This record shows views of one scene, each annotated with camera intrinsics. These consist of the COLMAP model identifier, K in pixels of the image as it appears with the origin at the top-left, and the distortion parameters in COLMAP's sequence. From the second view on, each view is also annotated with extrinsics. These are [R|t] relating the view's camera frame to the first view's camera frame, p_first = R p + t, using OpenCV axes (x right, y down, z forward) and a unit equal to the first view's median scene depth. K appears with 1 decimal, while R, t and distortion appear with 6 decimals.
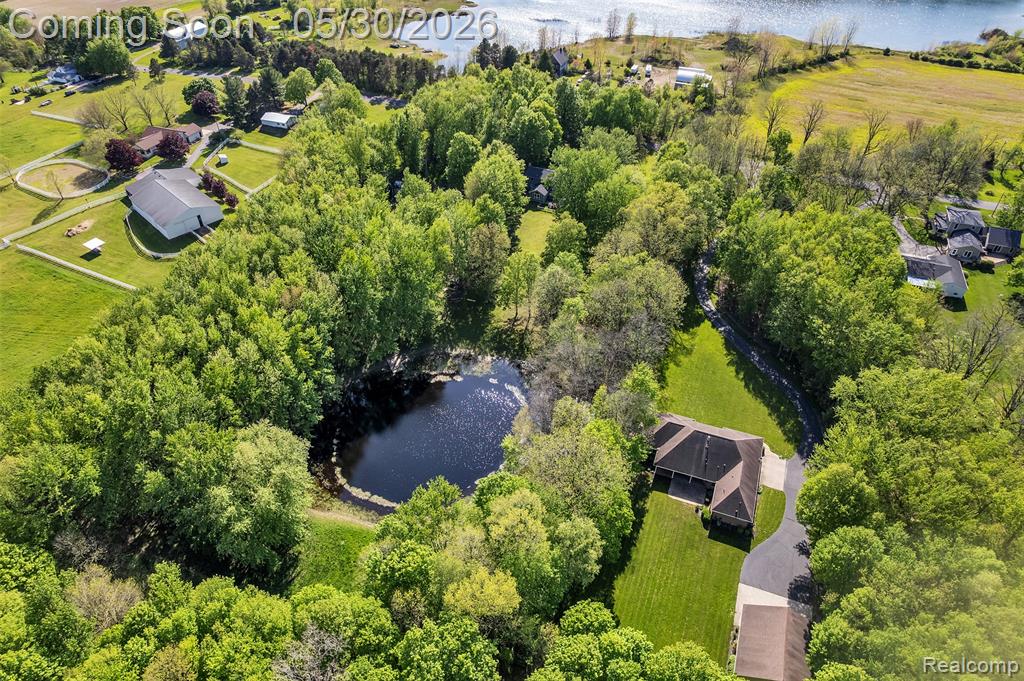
lens RADIAL K [[653.2, 0, 512.4], [0, 653.2, 344.8], [0, 0, 1]] dist [-0.079691, 0.072661]
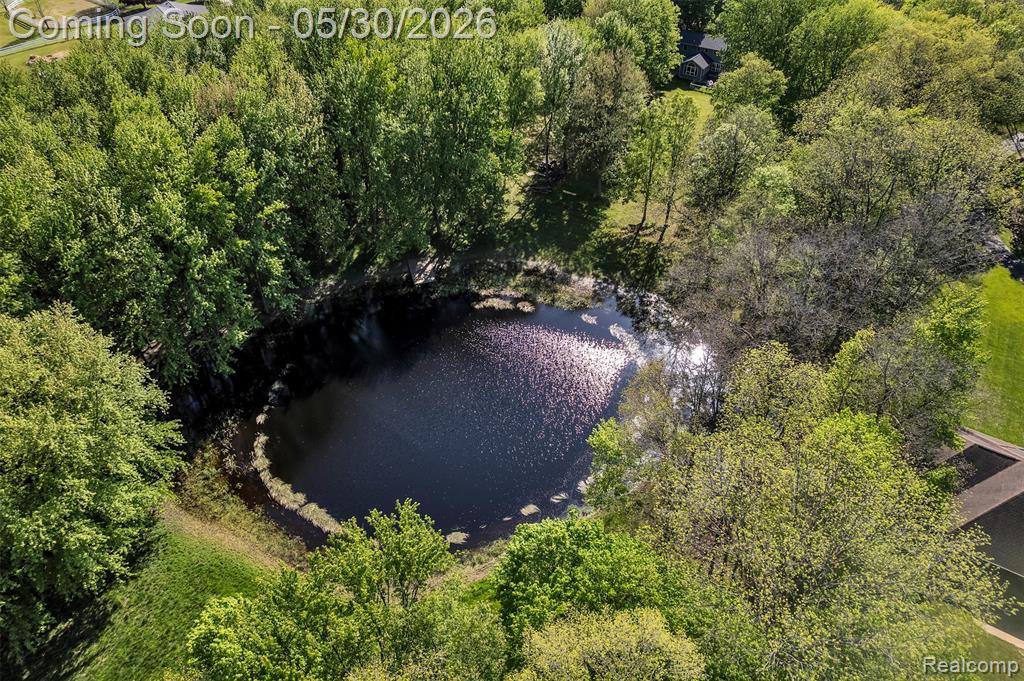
lens RADIAL K [[653.2, 0, 512.4], [0, 653.2, 344.8], [0, 0, 1]] dist [-0.079691, 0.072661]
pose [[0.980381, 0.129775, -0.148366, -0.007110], [-0.127046, 0.991508, 0.027767, 0.053732], [0.150710, -0.008373, 0.988543, 0.355954]]
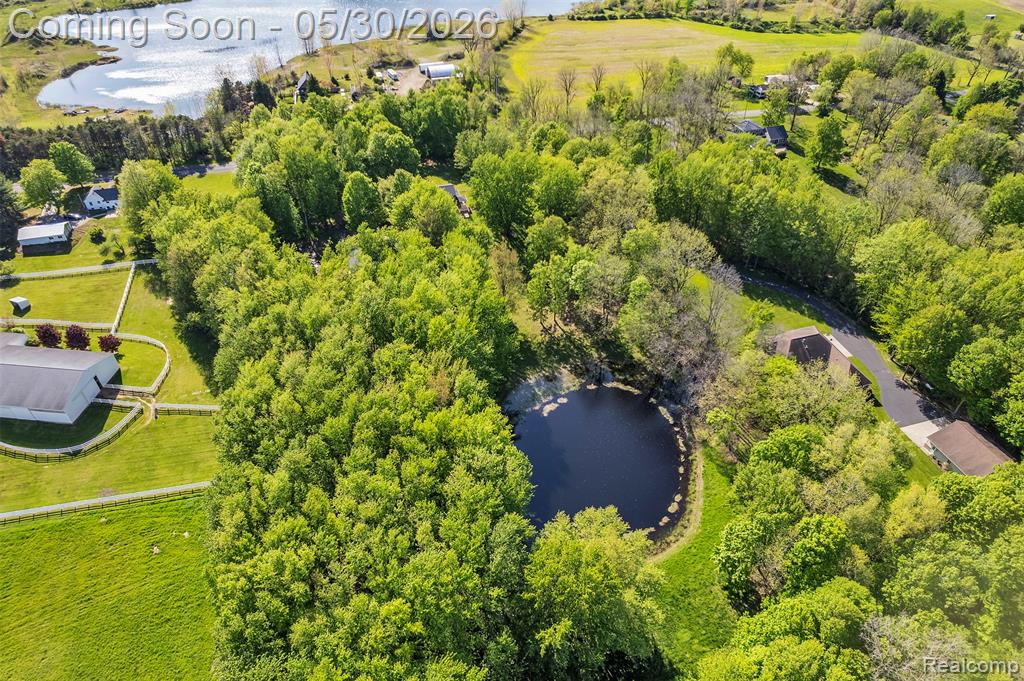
lens RADIAL K [[653.2, 0, 512.4], [0, 653.2, 344.8], [0, 0, 1]] dist [-0.079691, 0.072661]
pose [[0.787265, -0.397650, 0.471263, -0.438741], [0.398455, 0.911346, 0.103354, -0.119211], [-0.470582, 0.106410, 0.875916, 0.138945]]
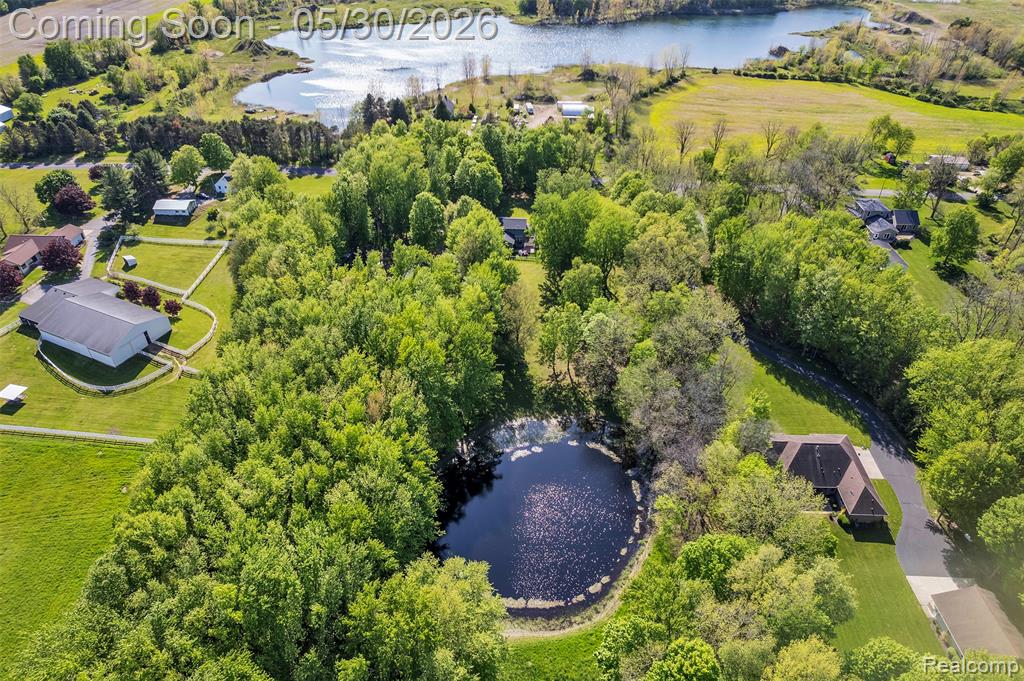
lens RADIAL K [[653.2, 0, 512.4], [0, 653.2, 344.8], [0, 0, 1]] dist [-0.079691, 0.072661]
pose [[0.942421, -0.197942, 0.269557, -0.263566], [0.211927, 0.977003, -0.023501, -0.063086], [-0.258706, 0.079275, 0.962698, 0.073683]]
